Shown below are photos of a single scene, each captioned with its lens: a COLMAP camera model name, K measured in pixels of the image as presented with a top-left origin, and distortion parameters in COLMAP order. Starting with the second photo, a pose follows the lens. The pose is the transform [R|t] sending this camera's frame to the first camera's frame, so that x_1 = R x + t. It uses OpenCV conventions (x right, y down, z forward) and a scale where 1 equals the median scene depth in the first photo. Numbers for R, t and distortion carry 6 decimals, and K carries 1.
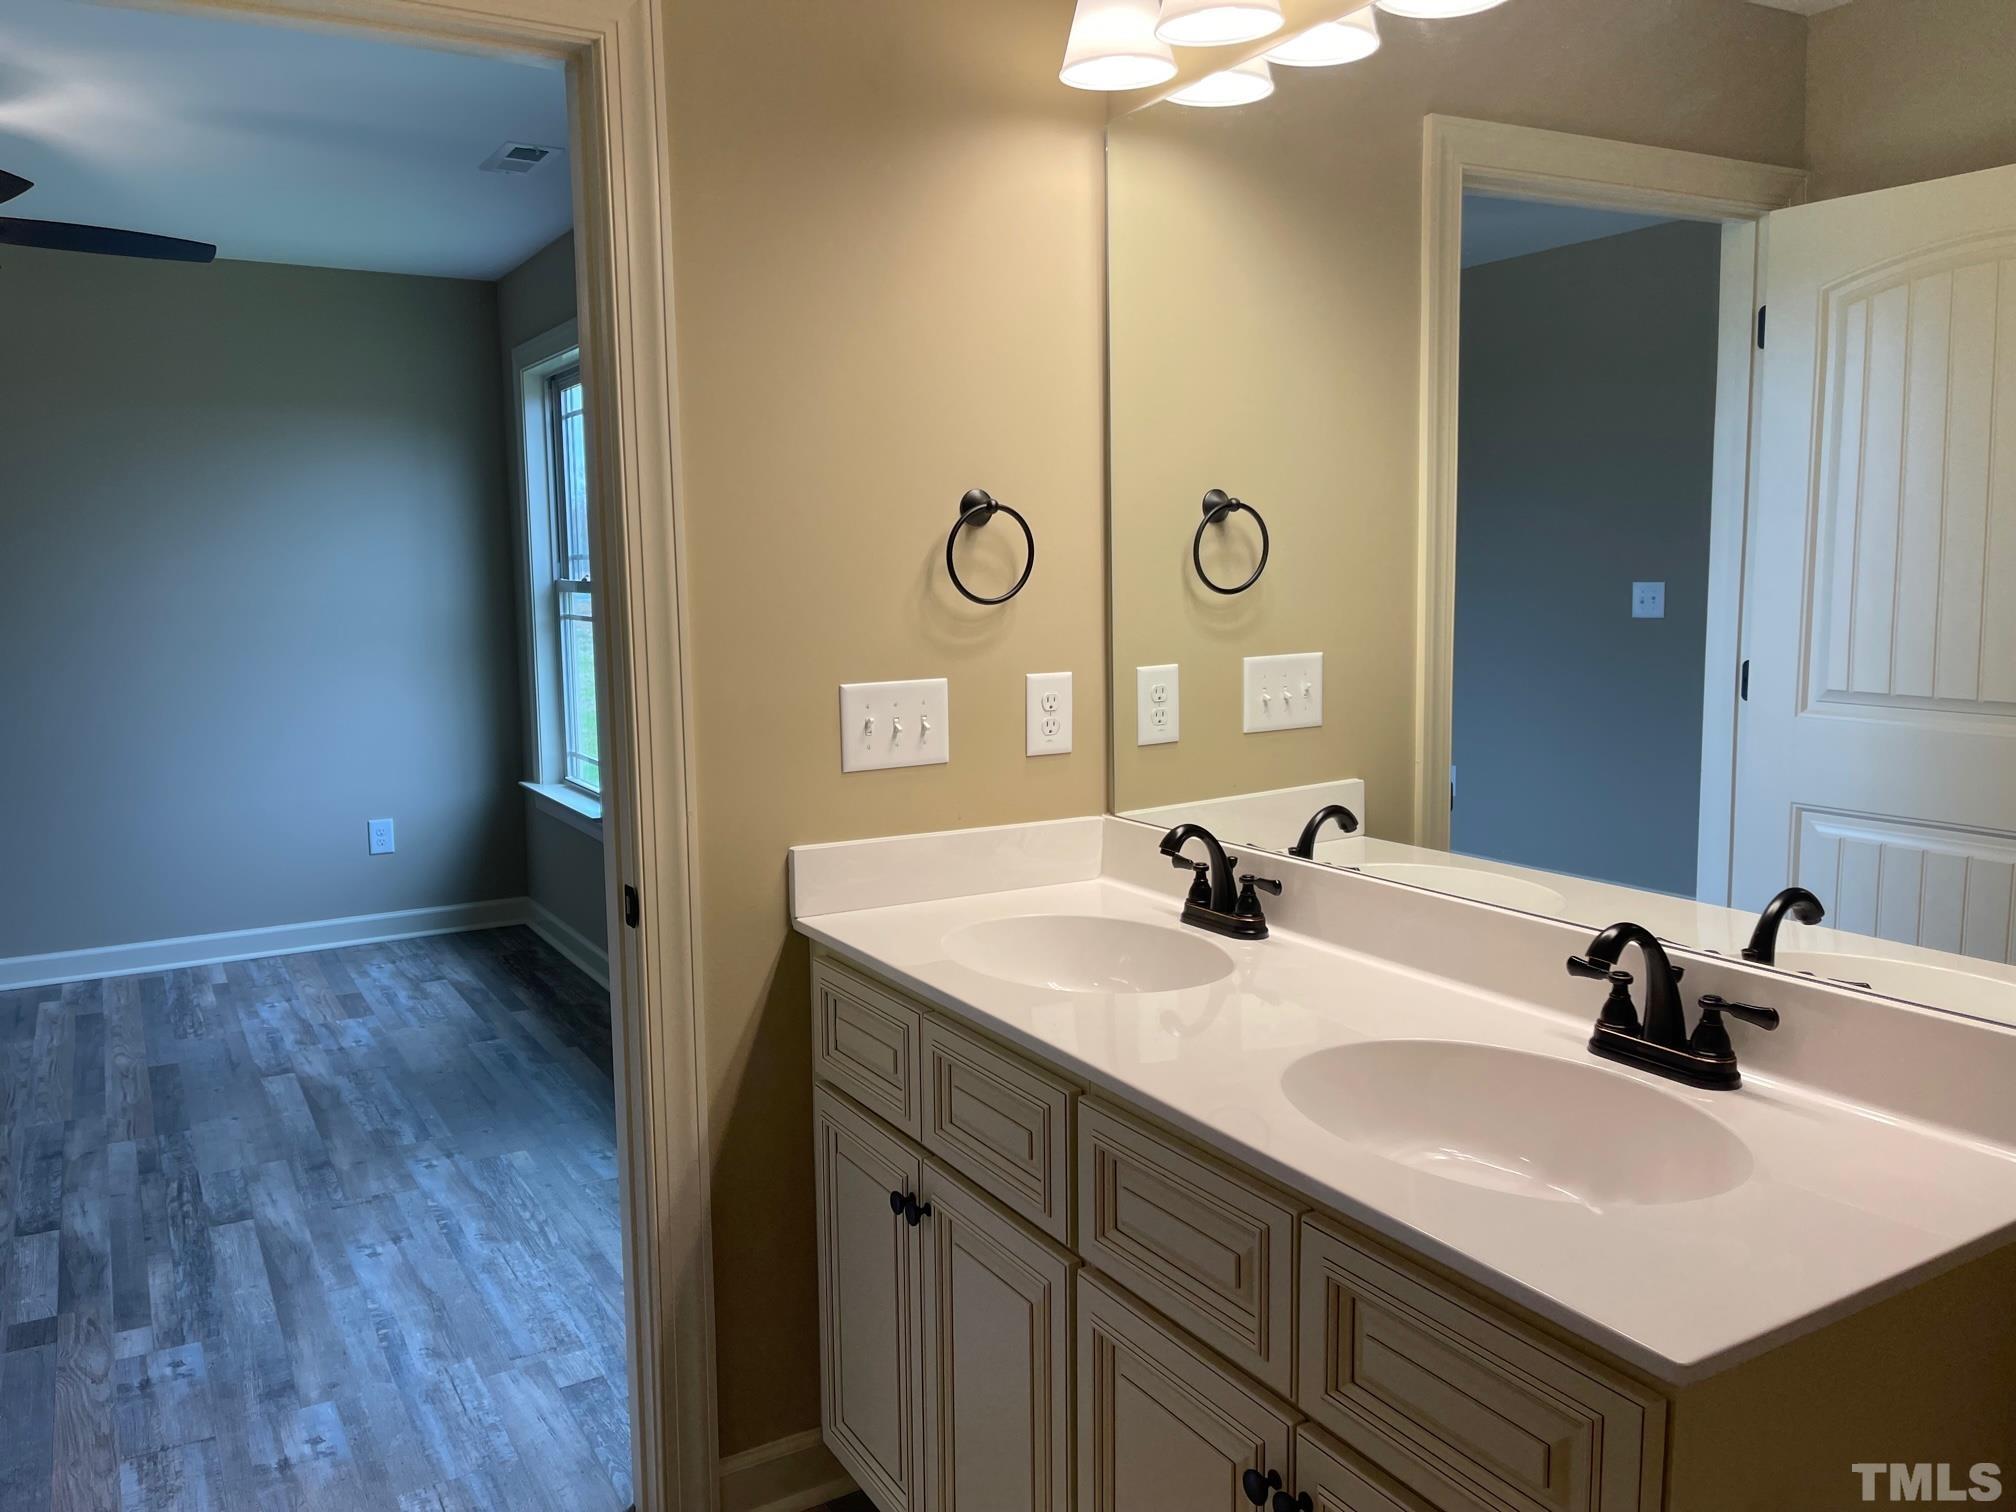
lens RADIAL K [[1476.3, 0, 1043.8], [0, 1476.3, 733.4], [0, 0, 1]] dist [0.038841, -0.055771]
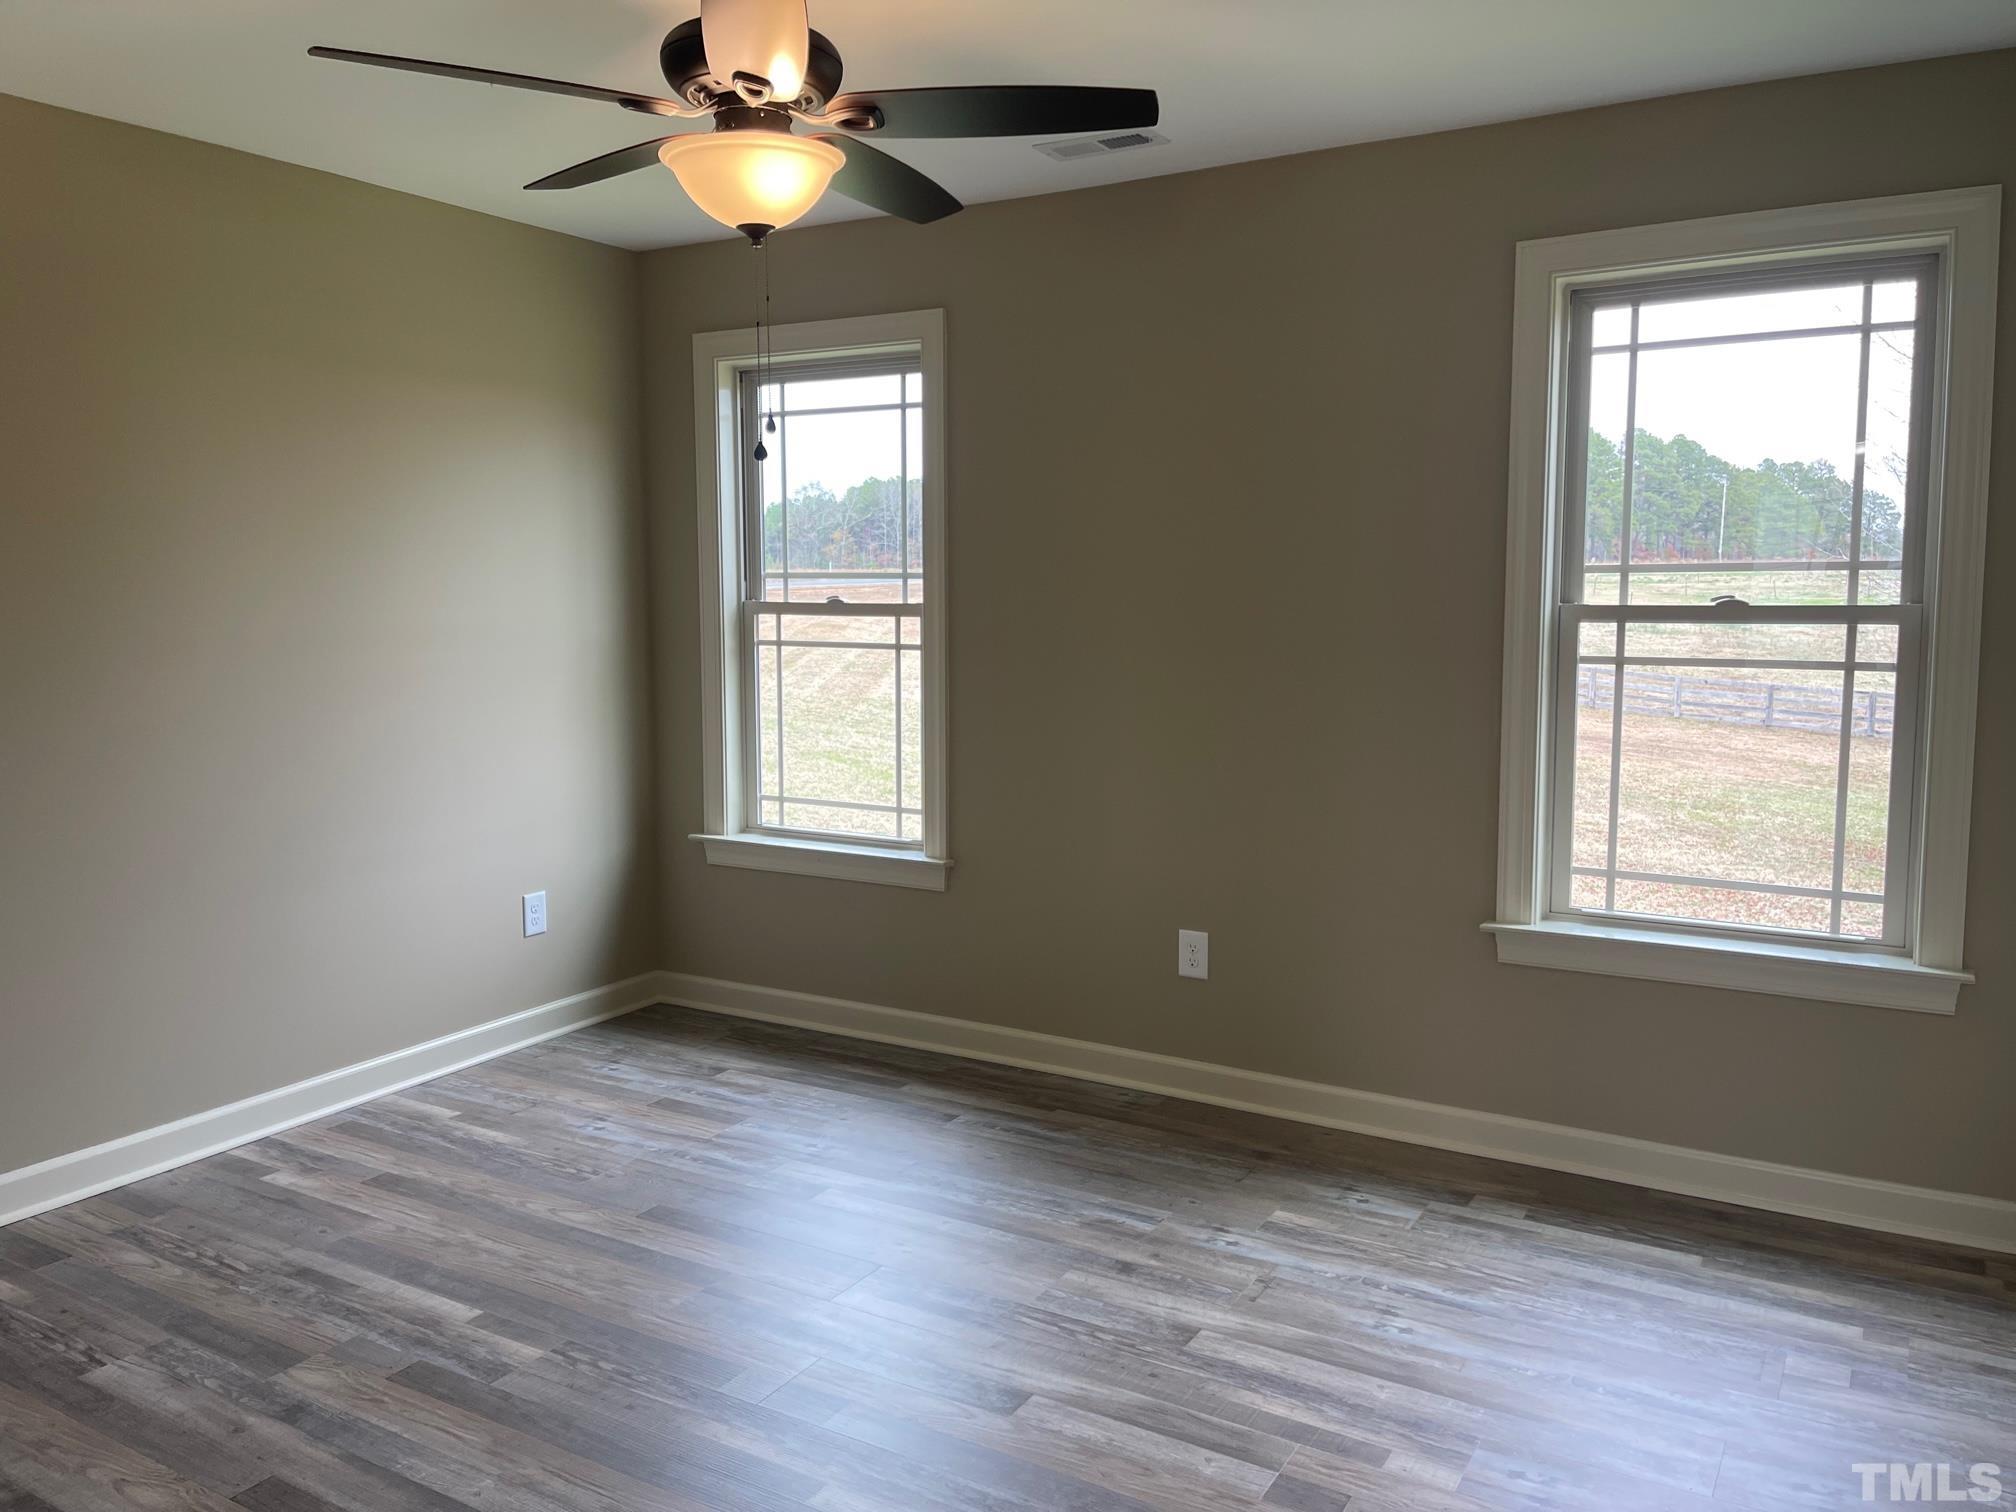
lens RADIAL K [[1476.3, 0, 1043.8], [0, 1476.3, 733.4], [0, 0, 1]] dist [0.038841, -0.055771]
pose [[0.895590, -0.043558, 0.442743, -0.863178], [0.048982, 0.998799, -0.000819, -0.023820], [-0.442176, 0.022421, 0.896648, 0.220810]]
